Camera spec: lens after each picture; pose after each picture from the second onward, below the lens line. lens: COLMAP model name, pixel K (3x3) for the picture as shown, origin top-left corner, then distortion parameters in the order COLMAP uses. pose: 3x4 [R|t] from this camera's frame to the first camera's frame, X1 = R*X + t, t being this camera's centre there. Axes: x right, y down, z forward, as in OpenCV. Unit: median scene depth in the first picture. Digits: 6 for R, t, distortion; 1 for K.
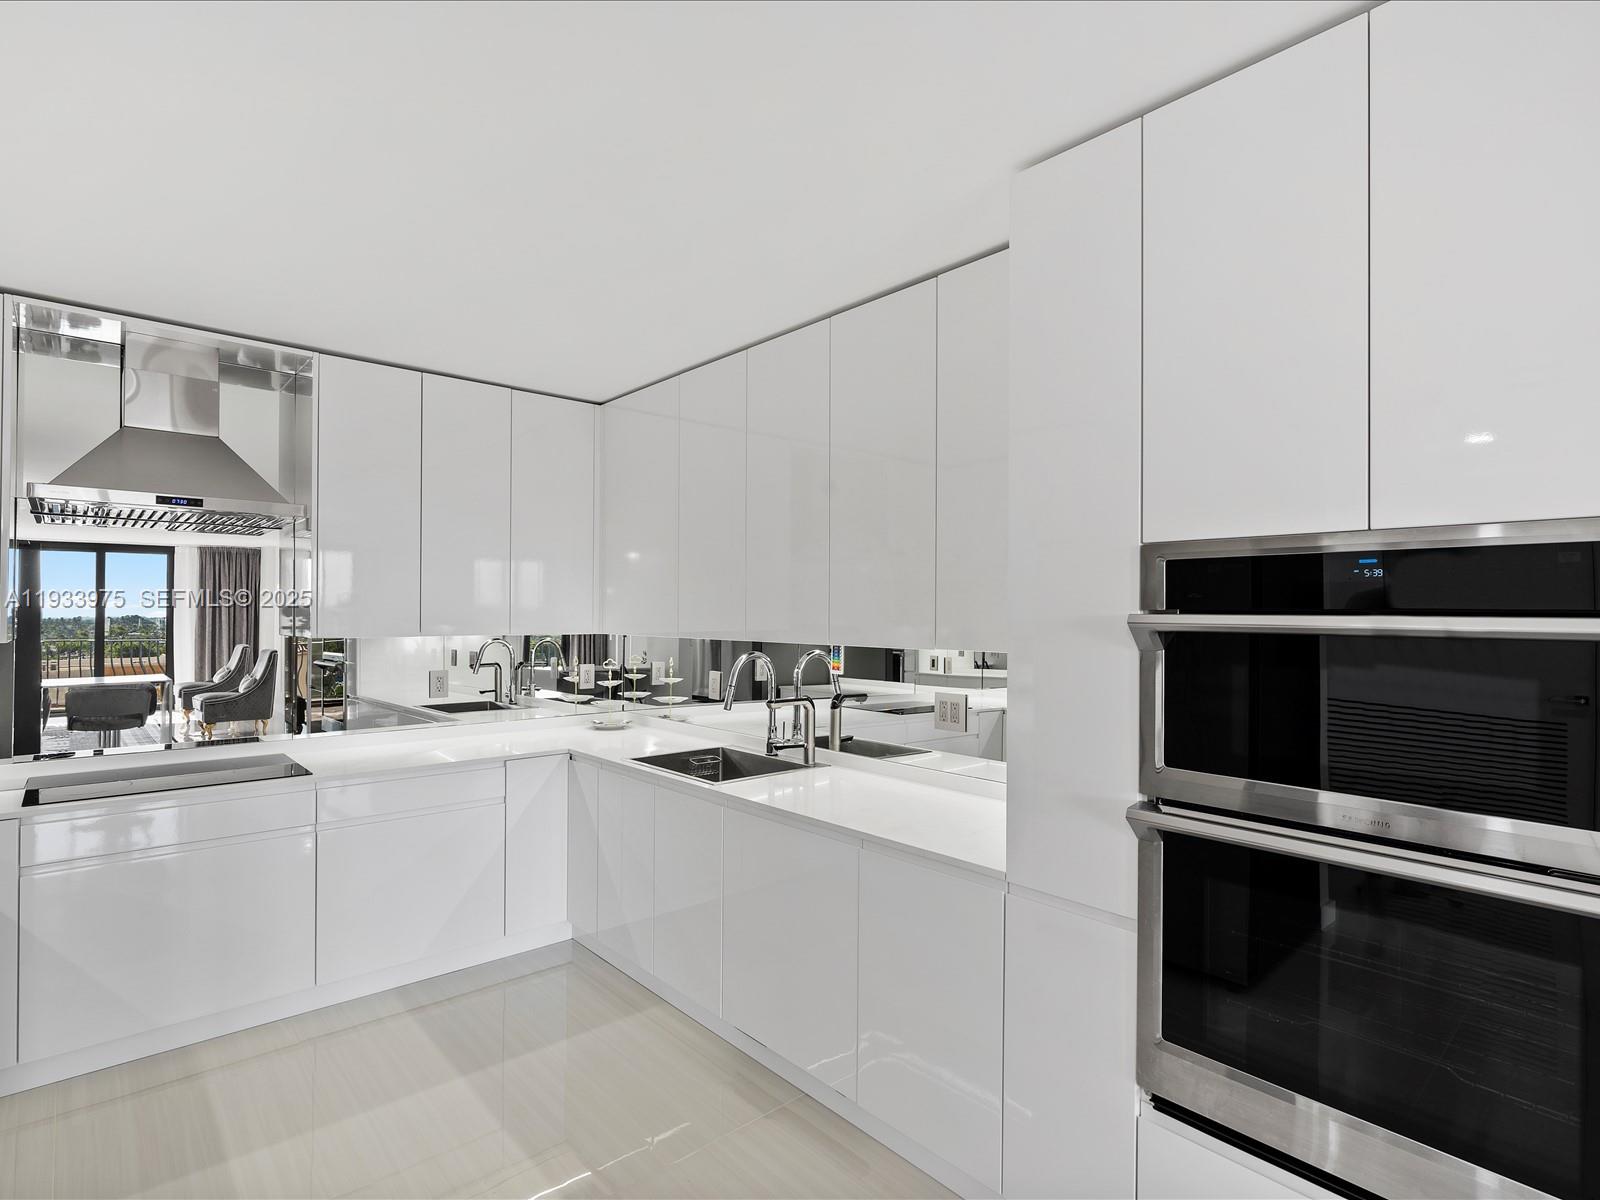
lens RADIAL K [[794.0, 0, 800.0], [0, 794.0, 600.0], [0, 0, 1]] dist [-0.046442, 0.000621]
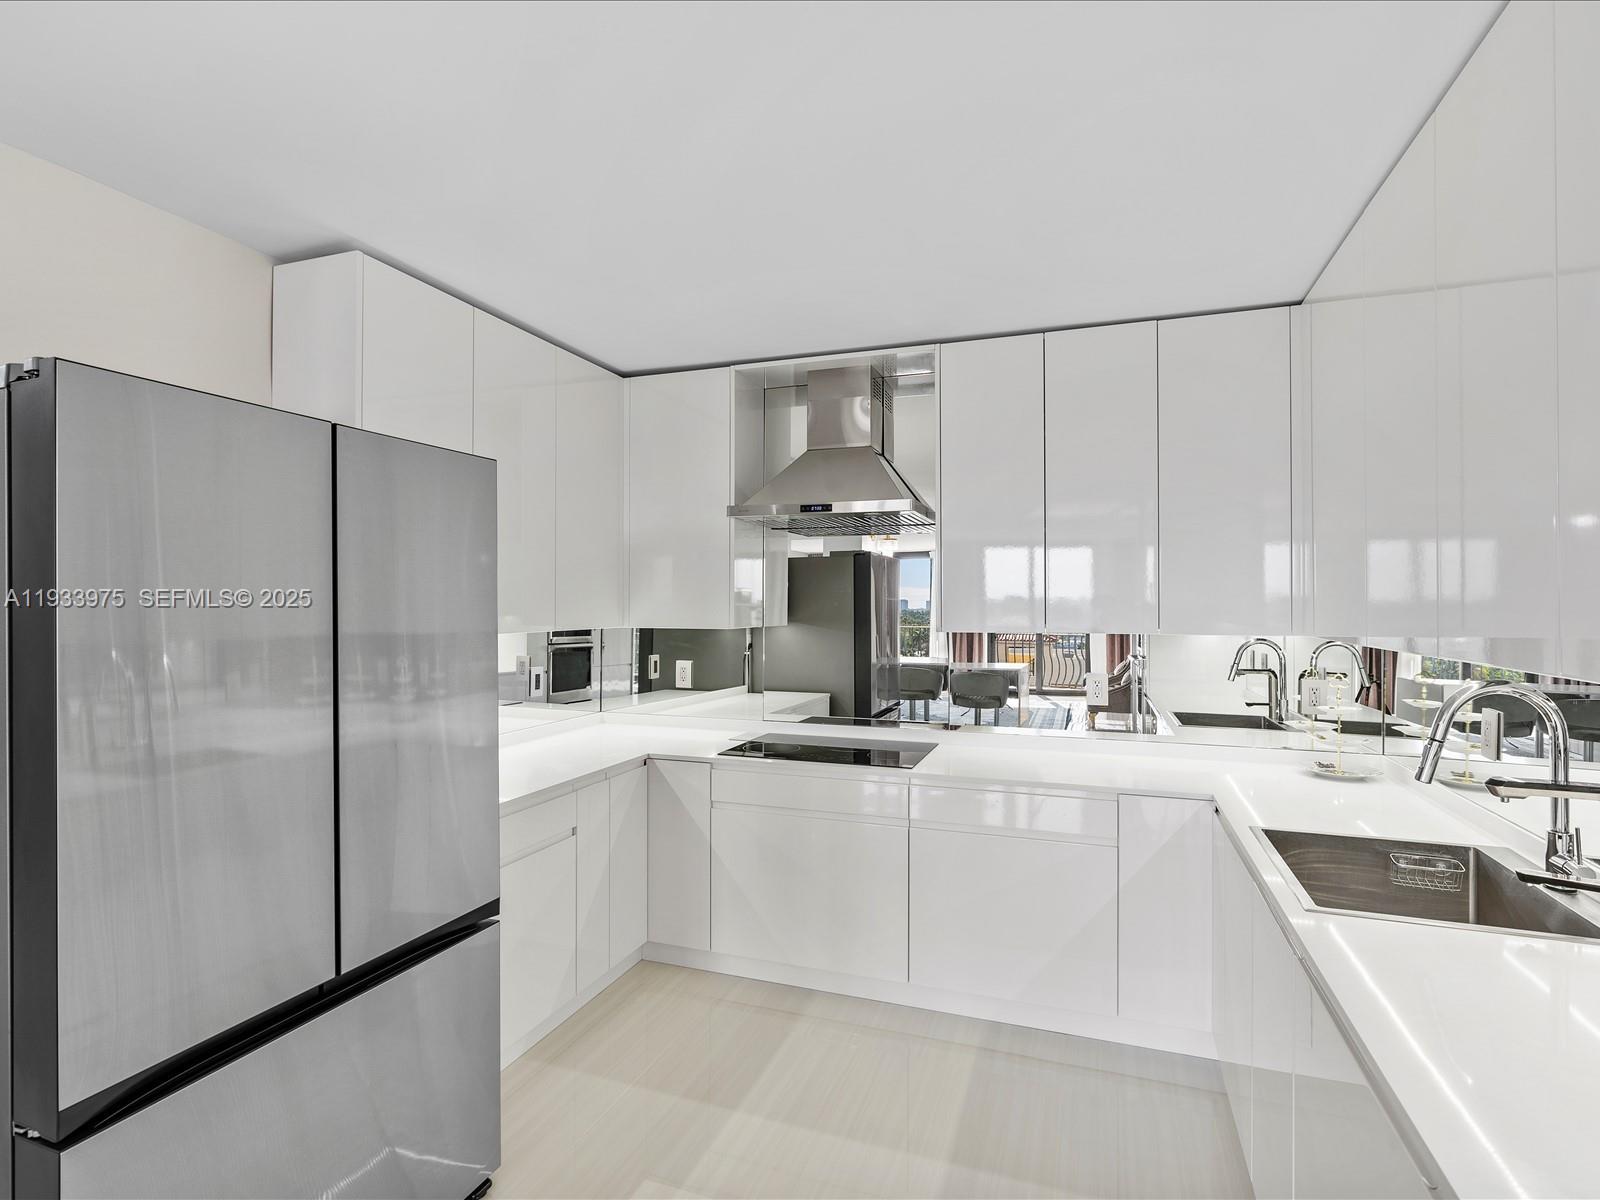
lens RADIAL K [[794.0, 0, 800.0], [0, 794.0, 600.0], [0, 0, 1]] dist [-0.046442, 0.000621]
pose [[0.455239, -0.004521, -0.890358, 0.193473], [0.012866, 0.999916, 0.001501, 0.003231], [0.890276, -0.012139, 0.455259, 0.391891]]
